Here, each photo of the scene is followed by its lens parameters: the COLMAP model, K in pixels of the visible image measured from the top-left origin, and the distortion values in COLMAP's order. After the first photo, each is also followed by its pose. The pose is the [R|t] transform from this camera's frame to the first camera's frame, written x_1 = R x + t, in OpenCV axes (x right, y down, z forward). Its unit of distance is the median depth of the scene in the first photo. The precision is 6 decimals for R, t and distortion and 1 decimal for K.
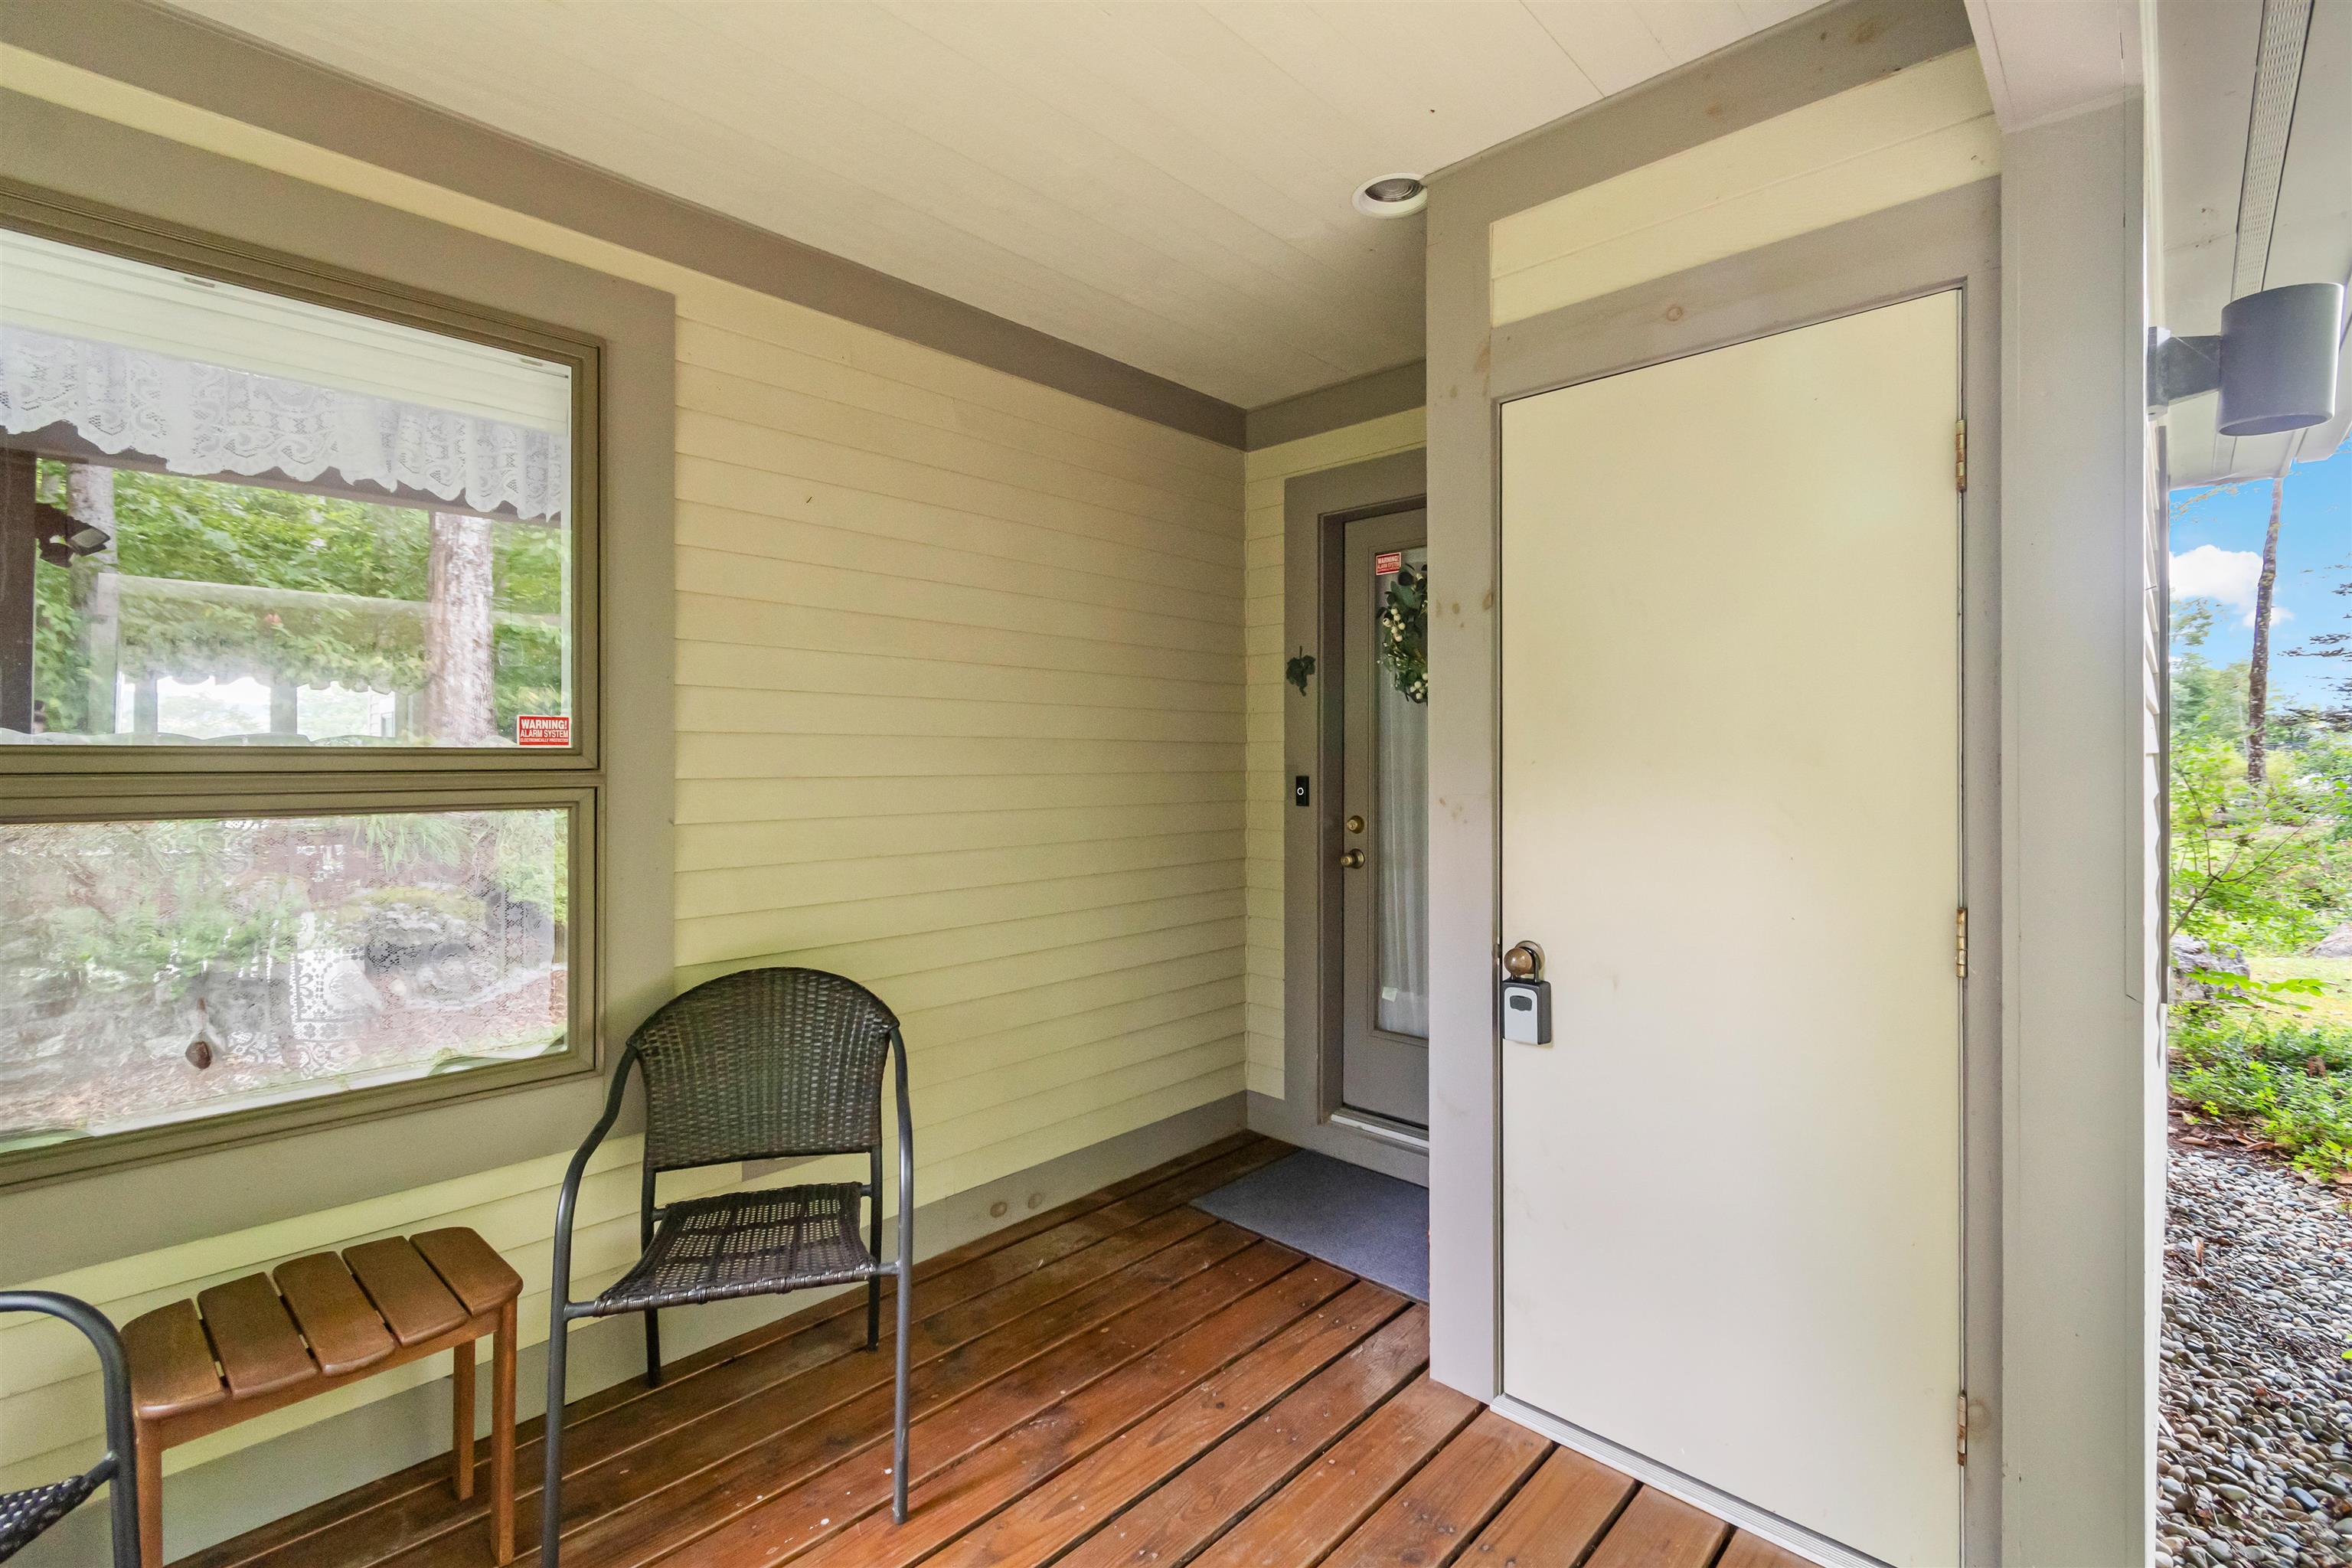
lens RADIAL K [[1047.9, 0, 1186.8], [0, 1047.9, 772.2], [0, 0, 1]] dist [0.003870, -0.001121]
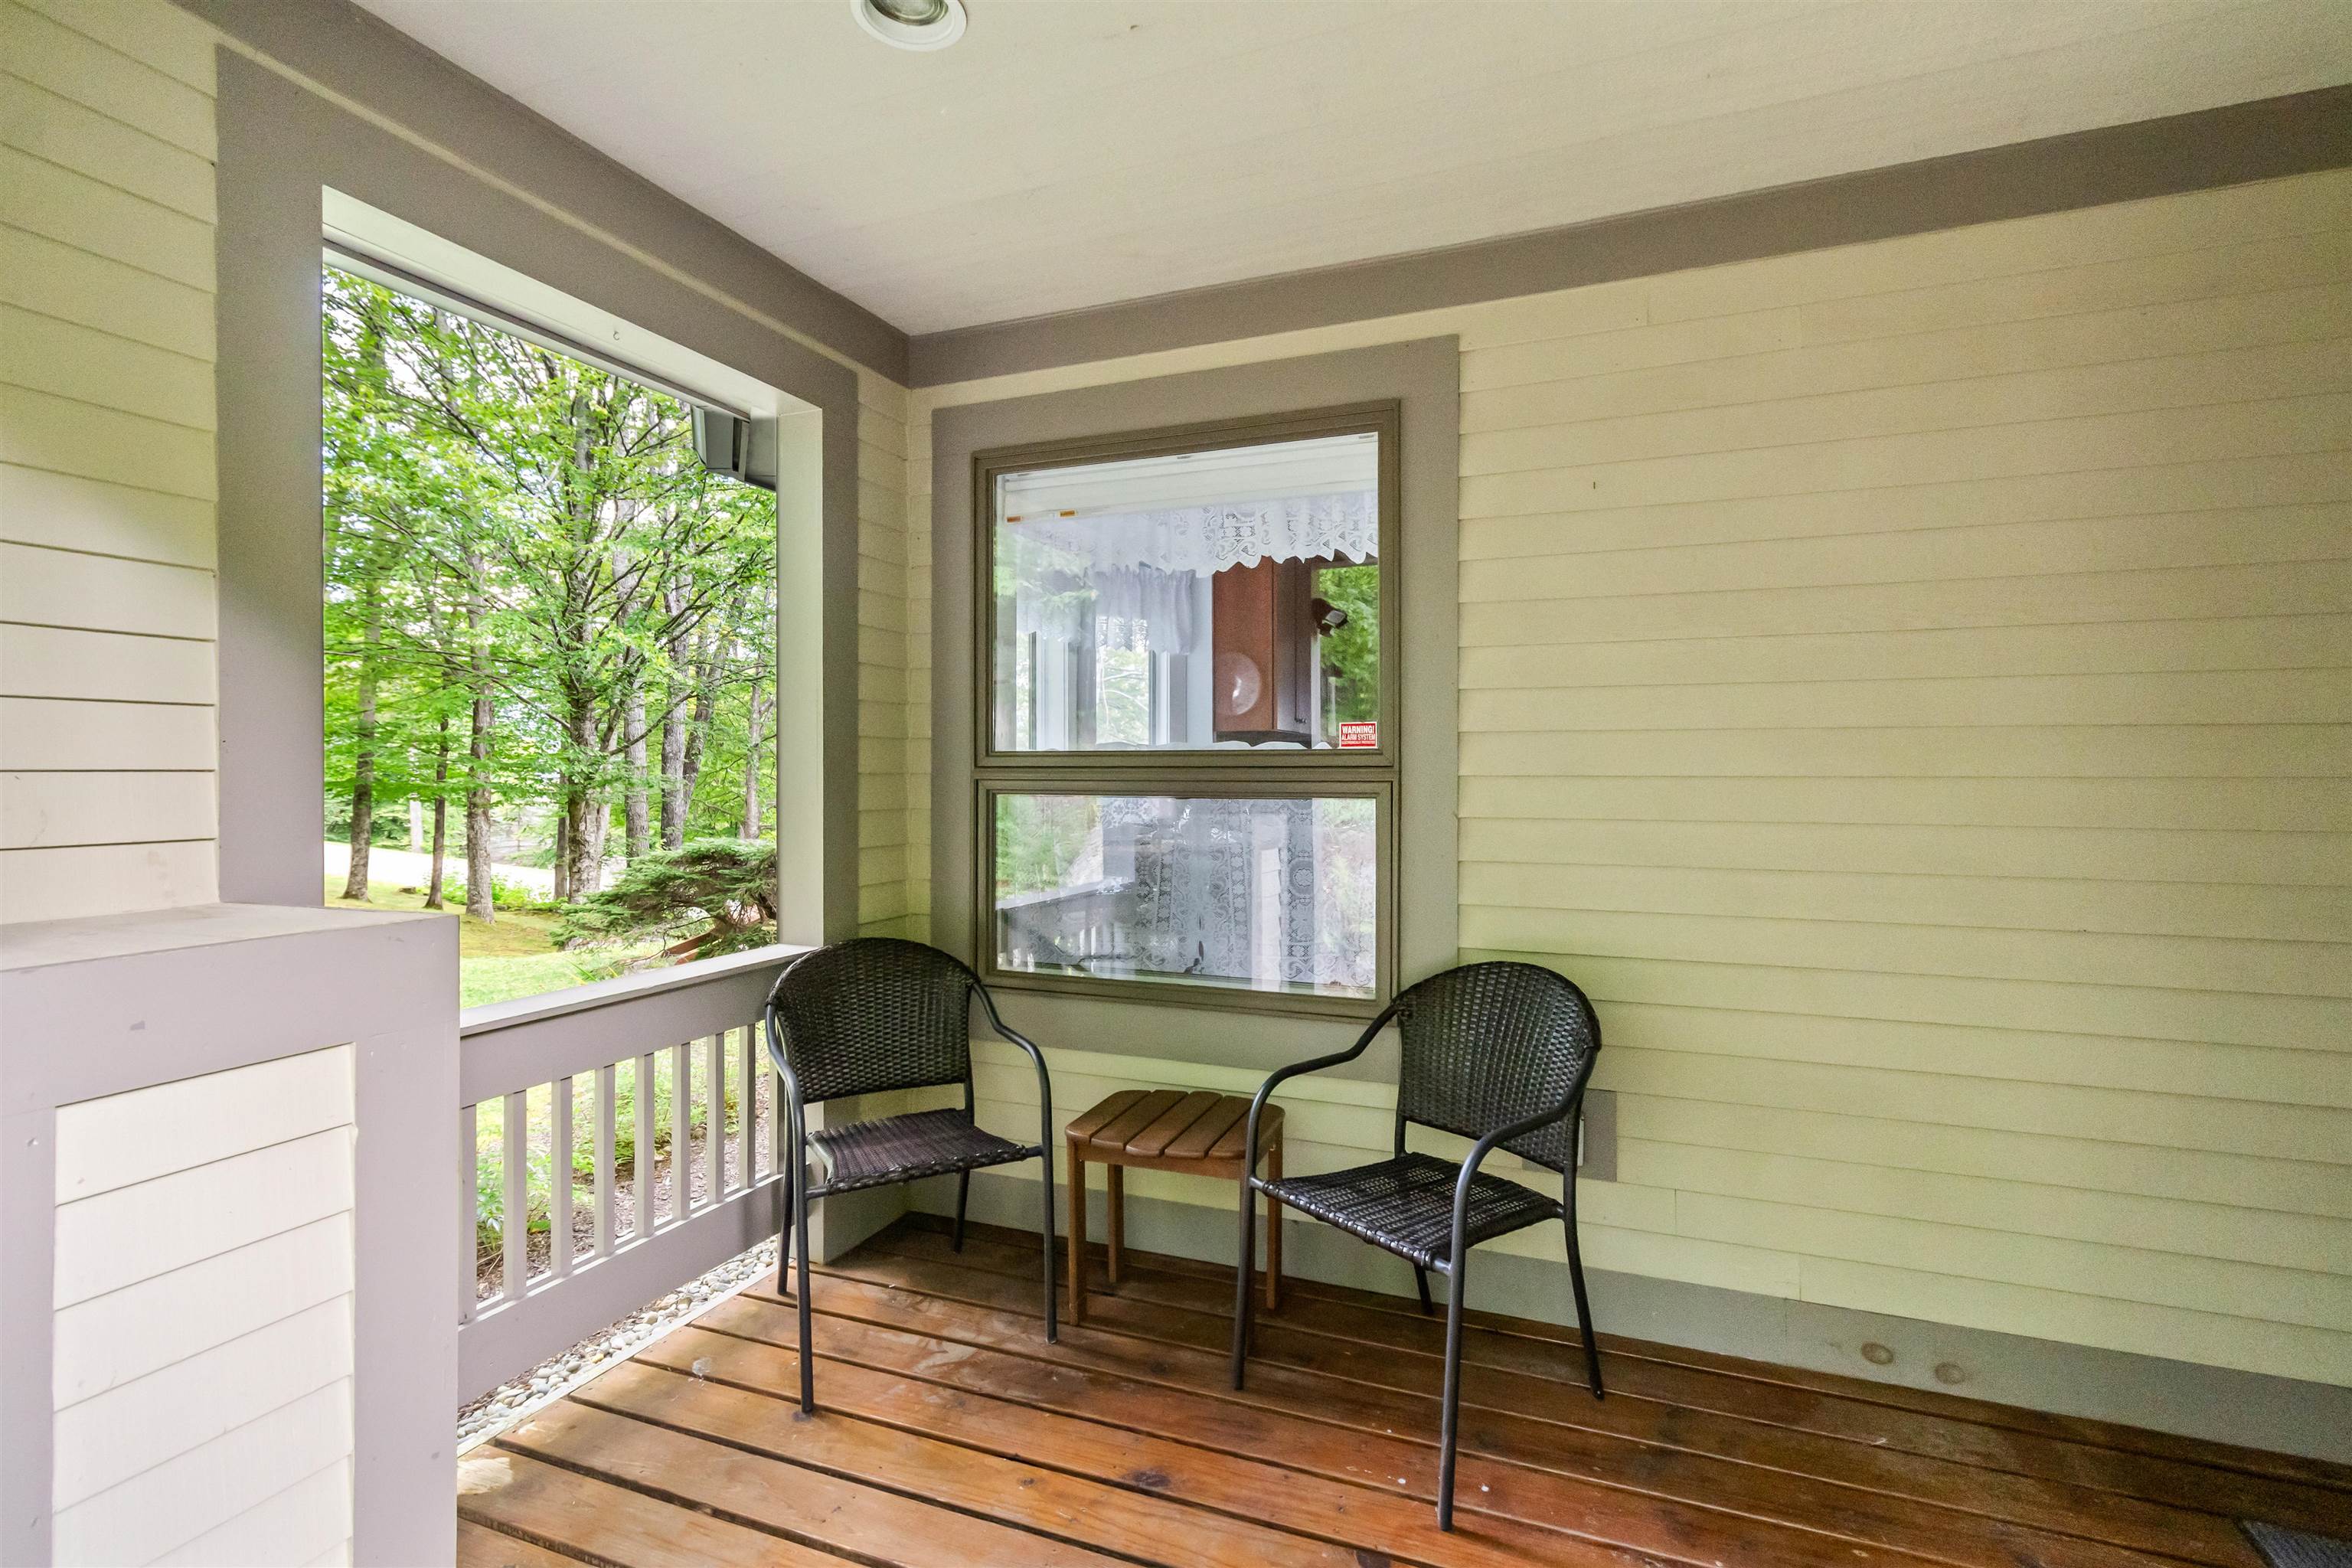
lens RADIAL K [[1098.0, 0, 1190.1], [0, 1098.0, 776.2], [0, 0, 1]] dist [0.004663, -0.000150]
pose [[0.367914, 0.006482, -0.929837, 0.486170], [-0.012085, 0.999925, 0.002188, 0.008739], [0.929781, 0.010432, 0.367965, 0.322657]]
